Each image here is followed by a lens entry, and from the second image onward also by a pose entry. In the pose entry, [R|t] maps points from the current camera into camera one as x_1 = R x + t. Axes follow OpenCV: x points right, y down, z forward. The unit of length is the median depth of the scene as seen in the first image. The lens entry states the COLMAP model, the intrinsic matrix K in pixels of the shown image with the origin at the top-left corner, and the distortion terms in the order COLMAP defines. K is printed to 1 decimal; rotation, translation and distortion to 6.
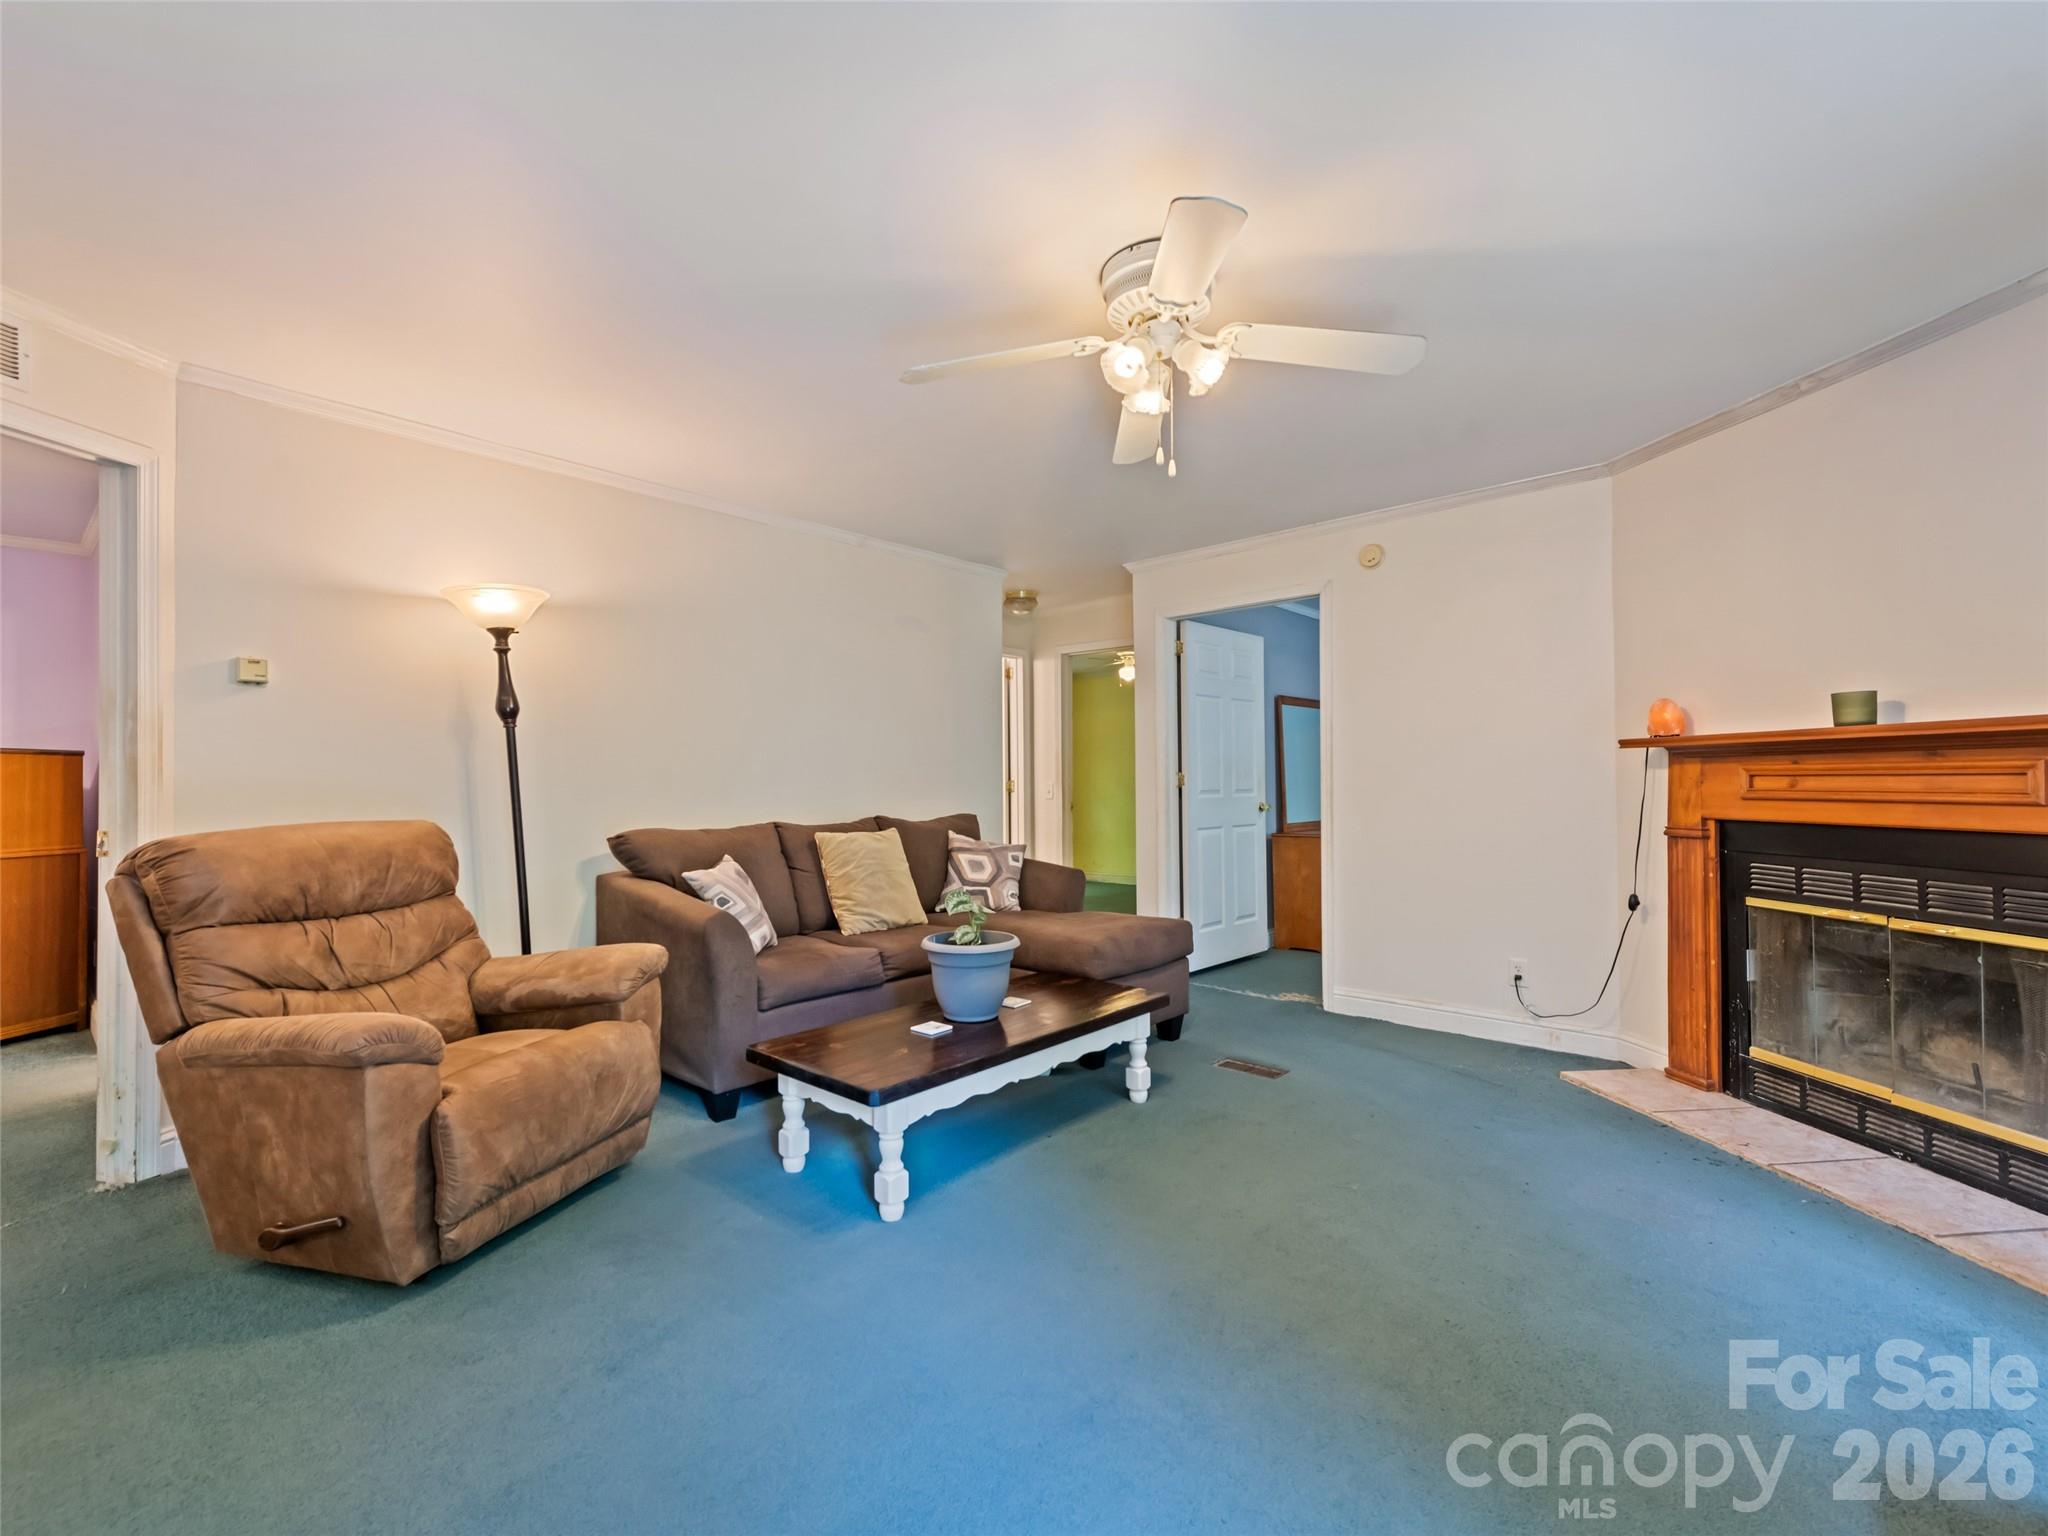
lens RADIAL K [[903.2, 0, 1024.0], [0, 903.2, 768.0], [0, 0, 1]] dist [0.008985, -0.001276]
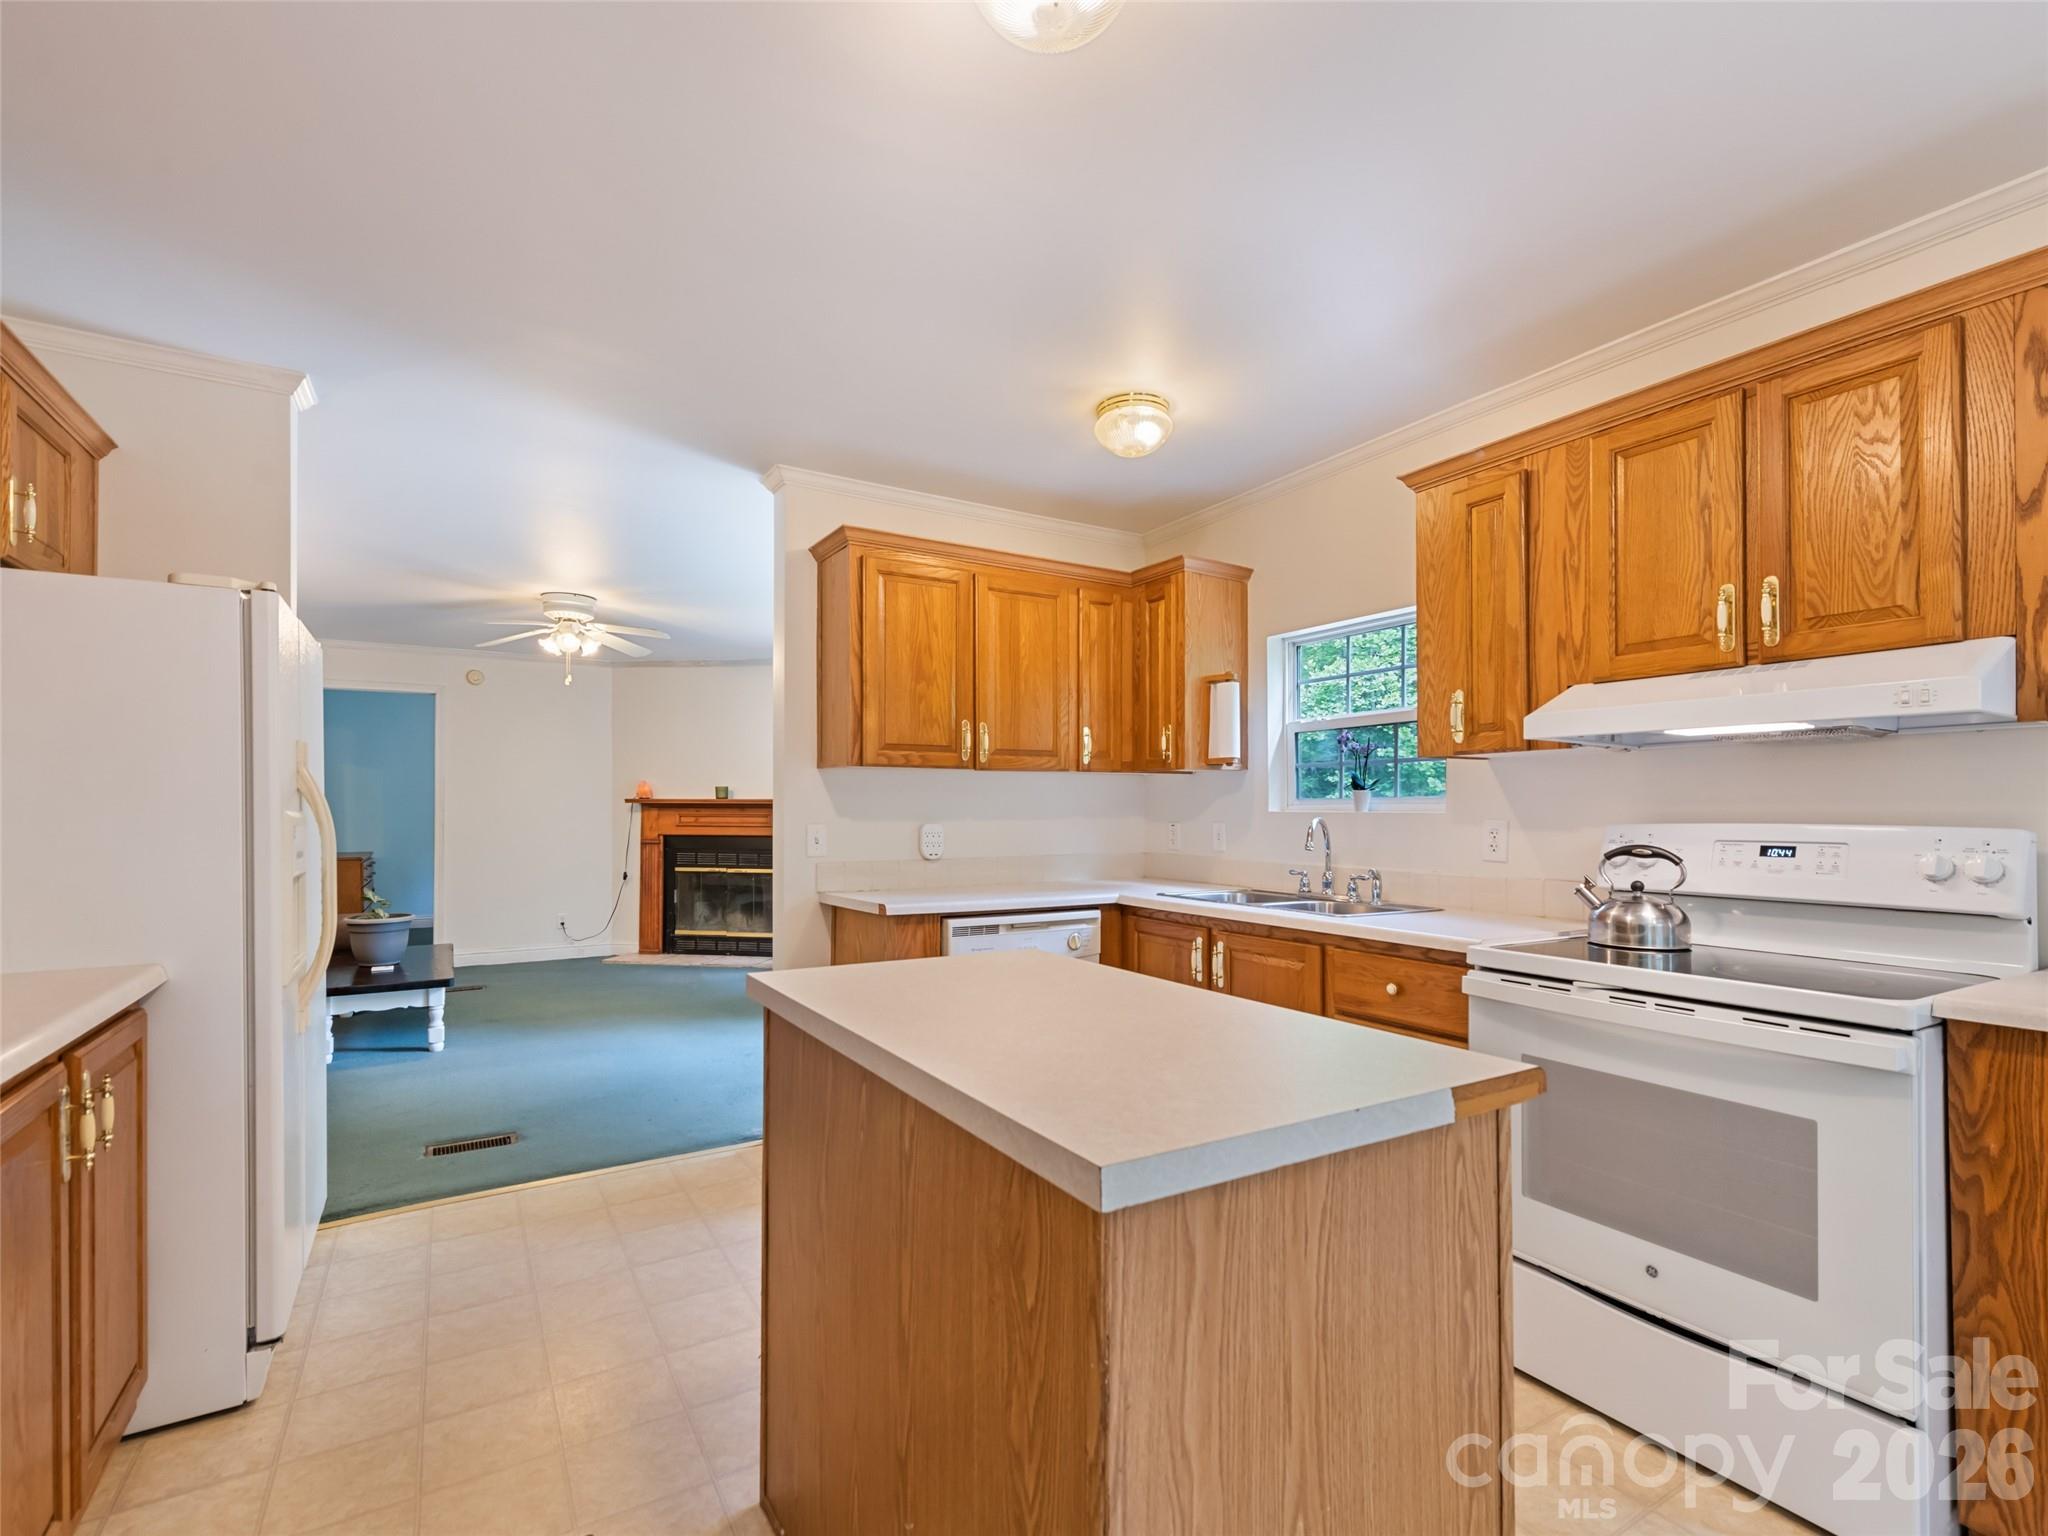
lens RADIAL K [[937.8, 0, 1024.2], [0, 937.8, 803.6], [0, 0, 1]] dist [0.001832, -0.000237]
pose [[0.282924, 0.012777, 0.959057, -1.256172], [-0.019924, 0.999774, -0.007442, -0.024482], [-0.958935, -0.017002, 0.283115, -0.547393]]
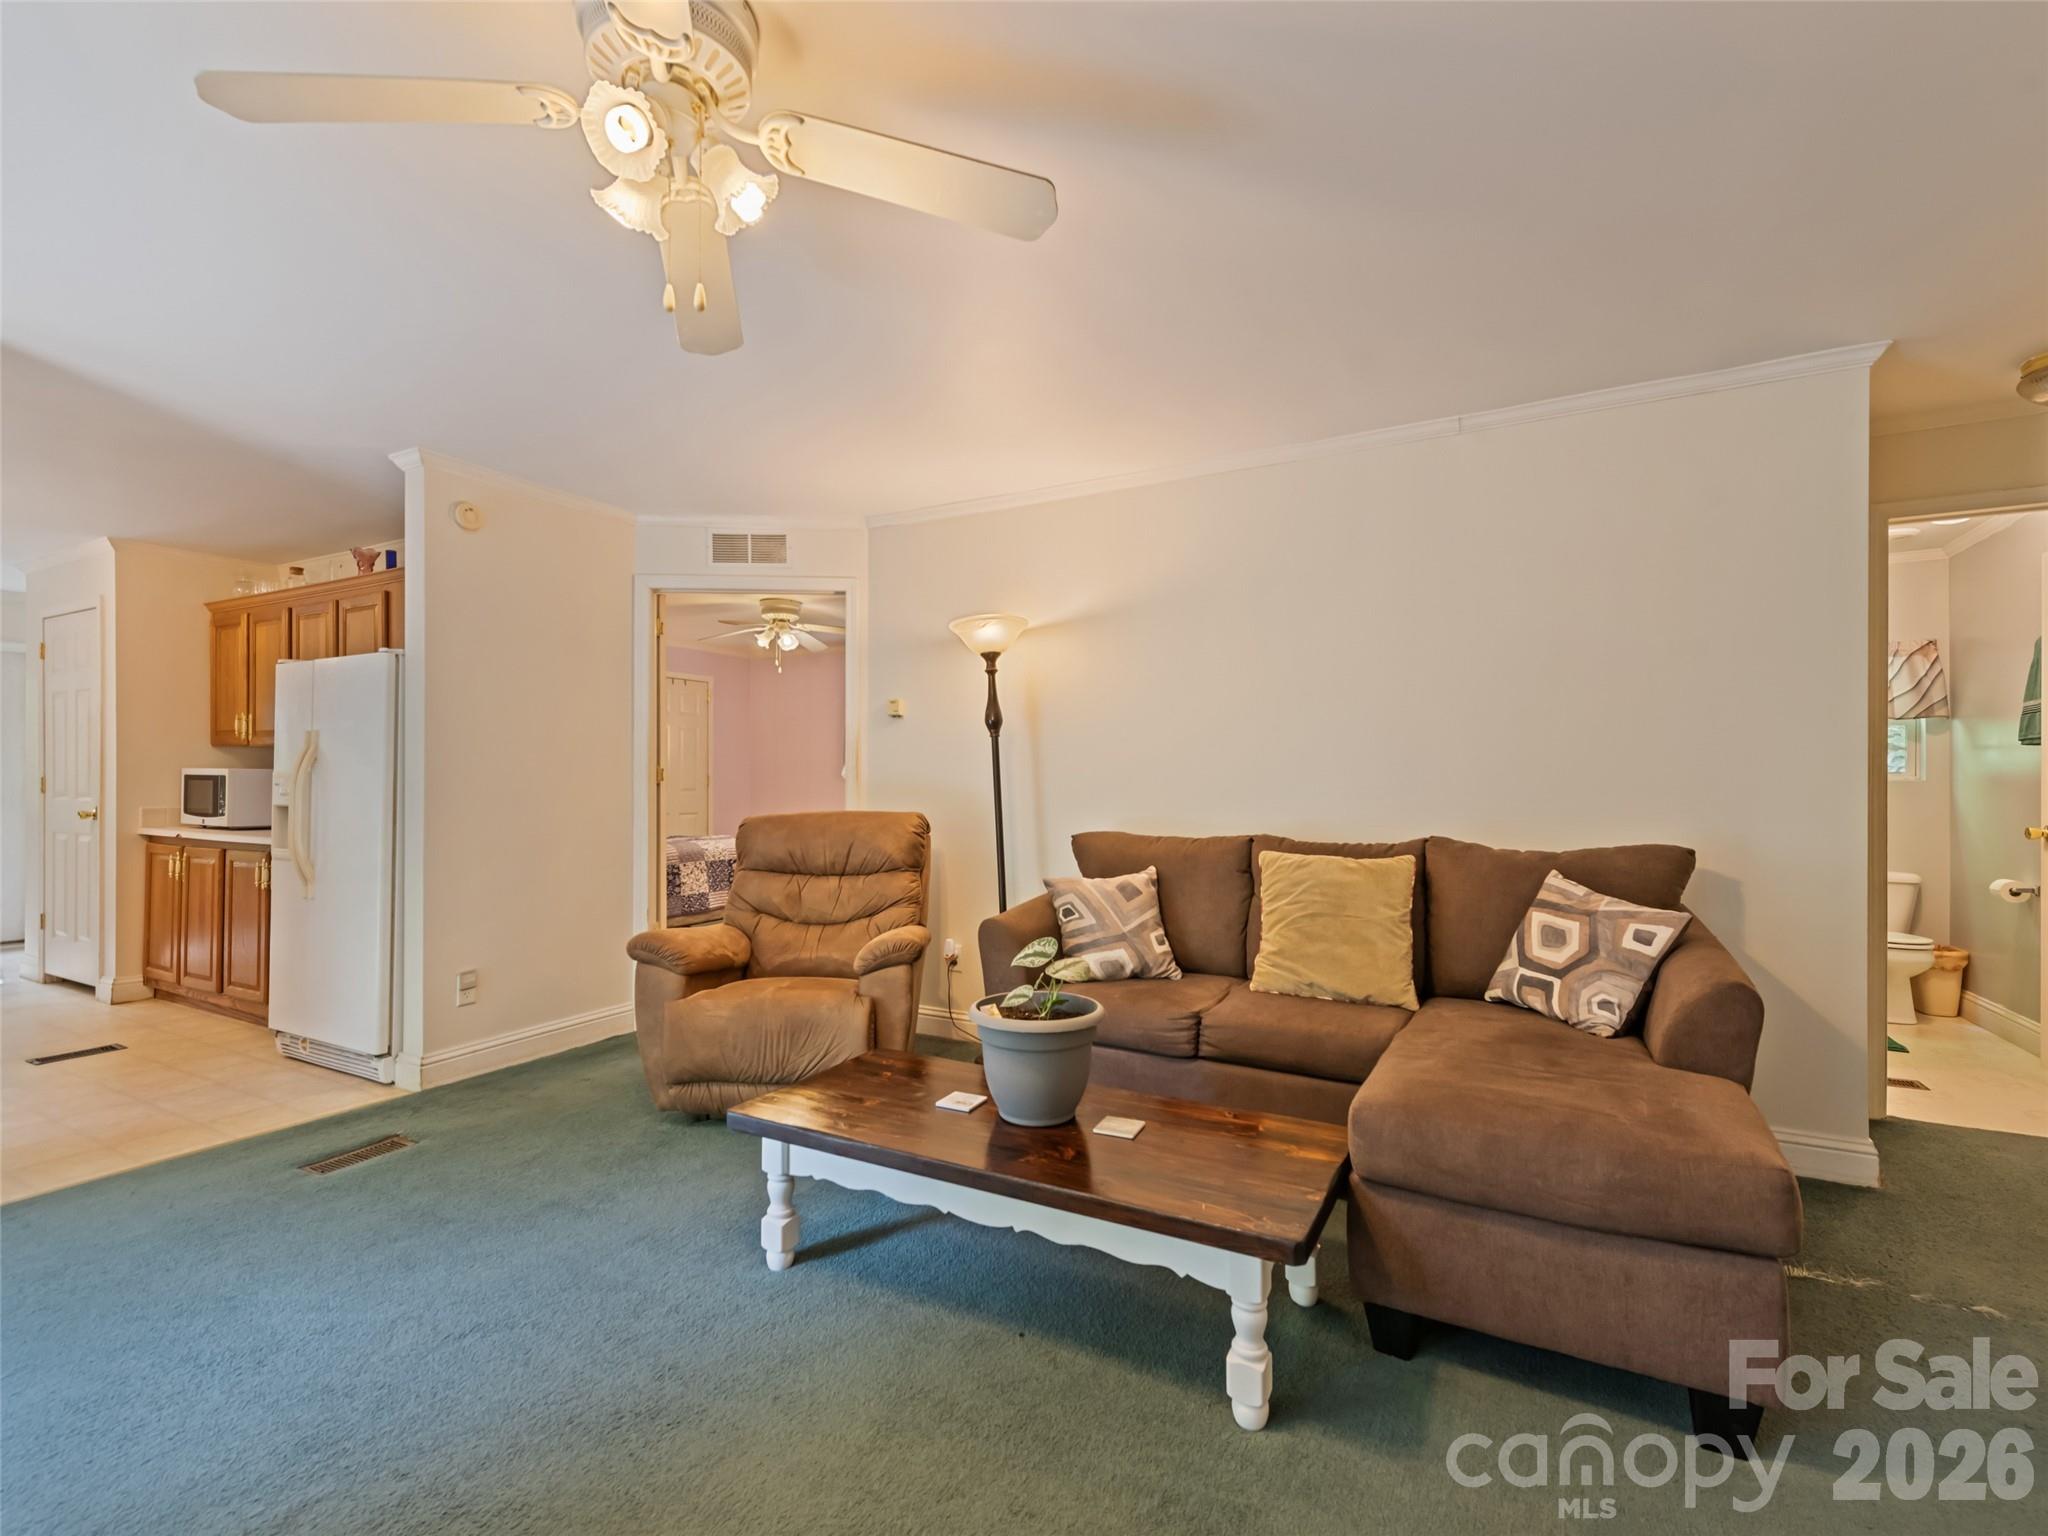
lens RADIAL K [[936.5, 0, 996.9], [0, 936.5, 794.2], [0, 0, 1]] dist [0.018869, -0.000267]
pose [[0.216180, 0.019447, -0.976160, 0.615902], [0.015321, 0.999611, 0.023307, 0.000703], [0.976233, -0.019994, 0.215798, 0.745724]]
